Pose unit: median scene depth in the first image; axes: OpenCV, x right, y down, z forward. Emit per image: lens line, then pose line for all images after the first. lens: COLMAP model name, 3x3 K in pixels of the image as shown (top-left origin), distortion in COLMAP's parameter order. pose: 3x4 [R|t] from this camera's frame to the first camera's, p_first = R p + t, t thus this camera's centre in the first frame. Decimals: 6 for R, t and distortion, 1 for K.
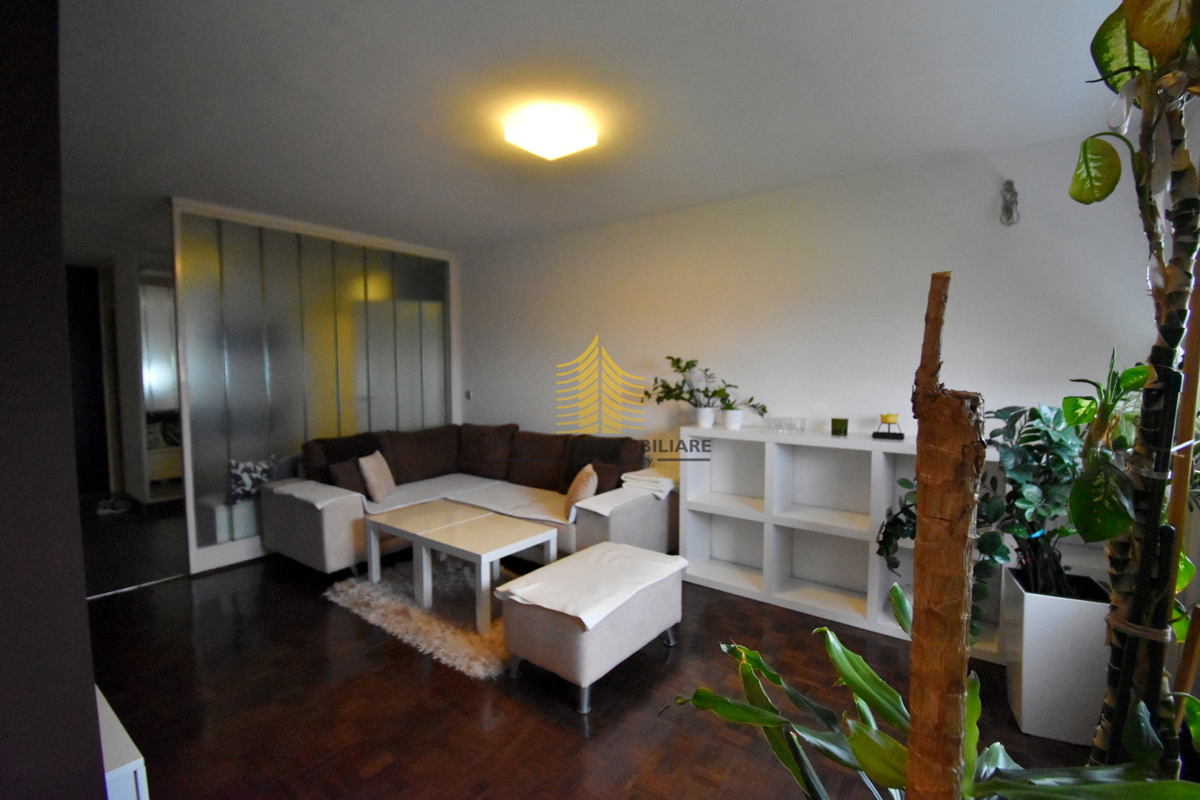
lens RADIAL K [[541.0, 0, 604.3], [0, 541.0, 399.4], [0, 0, 1]] dist [0.003585, 0.000078]
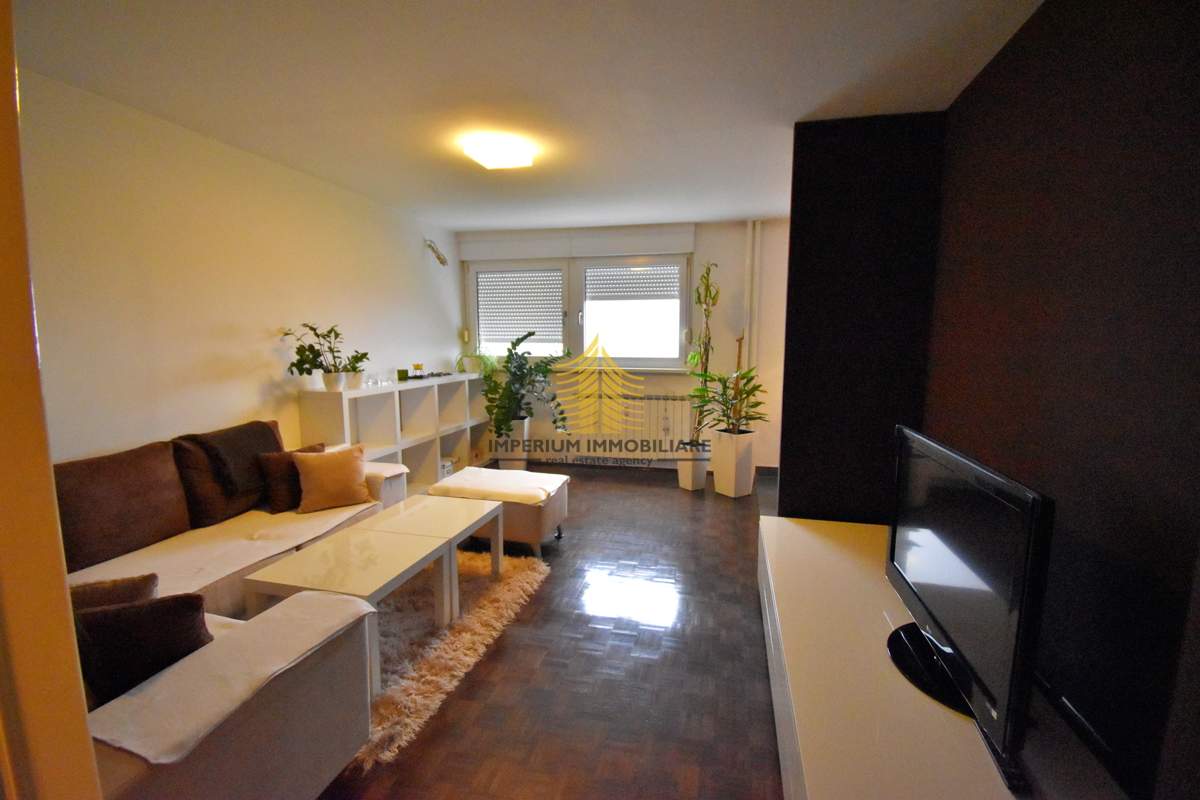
lens RADIAL K [[531.2, 0, 598.5], [0, 531.2, 395.9], [0, 0, 1]] dist [0.001219, 0.000126]
pose [[-0.398077, -0.098202, 0.912081, -0.940738], [0.058029, 0.989567, 0.131872, -0.044767], [-0.915515, 0.105422, -0.388225, 0.906988]]
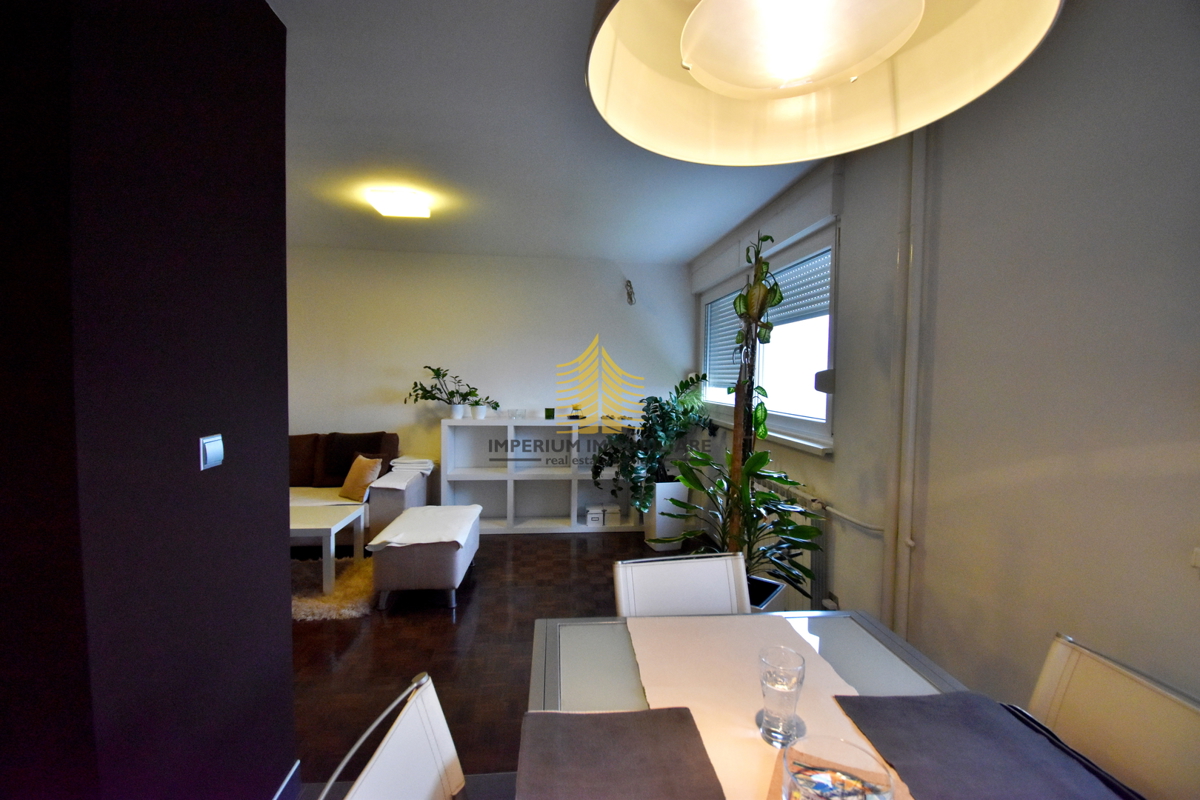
lens RADIAL K [[531.2, 0, 598.5], [0, 531.2, 395.9], [0, 0, 1]] dist [0.001219, 0.000126]
pose [[0.734830, -0.011396, 0.678155, -0.444719], [0.024003, 0.999669, -0.009210, 0.013798], [-0.677826, 0.023046, 0.734861, -0.216691]]
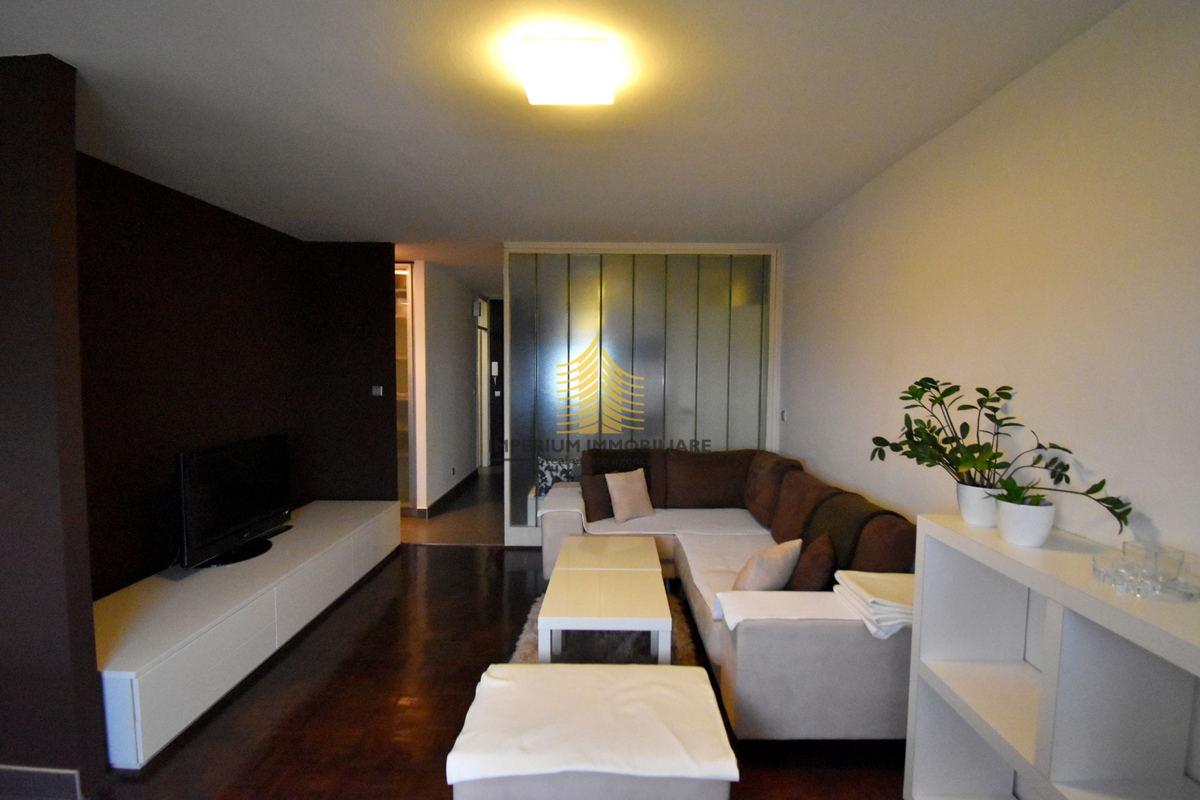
lens RADIAL K [[550.1, 0, 600.0], [0, 550.1, 400.0], [0, 0, 1]] dist [-0.003261, -0.000843]
pose [[0.598505, 0.052885, -0.799372, 0.362002], [-0.057054, 0.998099, 0.023316, -0.052222], [0.799085, 0.031652, 0.600384, 0.417792]]
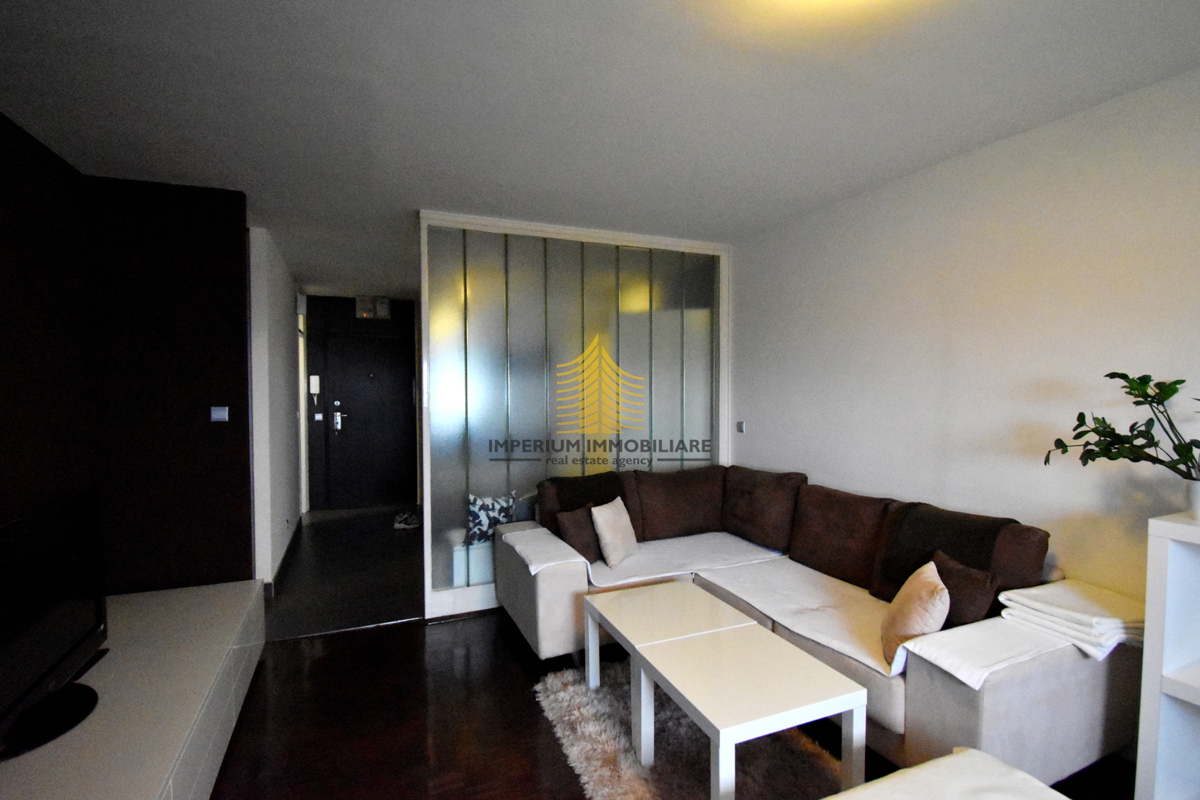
lens RADIAL K [[566.4, 0, 603.9], [0, 566.4, 401.7], [0, 0, 1]] dist [0.001468, -0.013528]
pose [[0.867594, 0.010530, -0.497162, -0.032755], [-0.027070, 0.999293, -0.026075, -0.026144], [0.496537, 0.036080, 0.867266, 0.313593]]
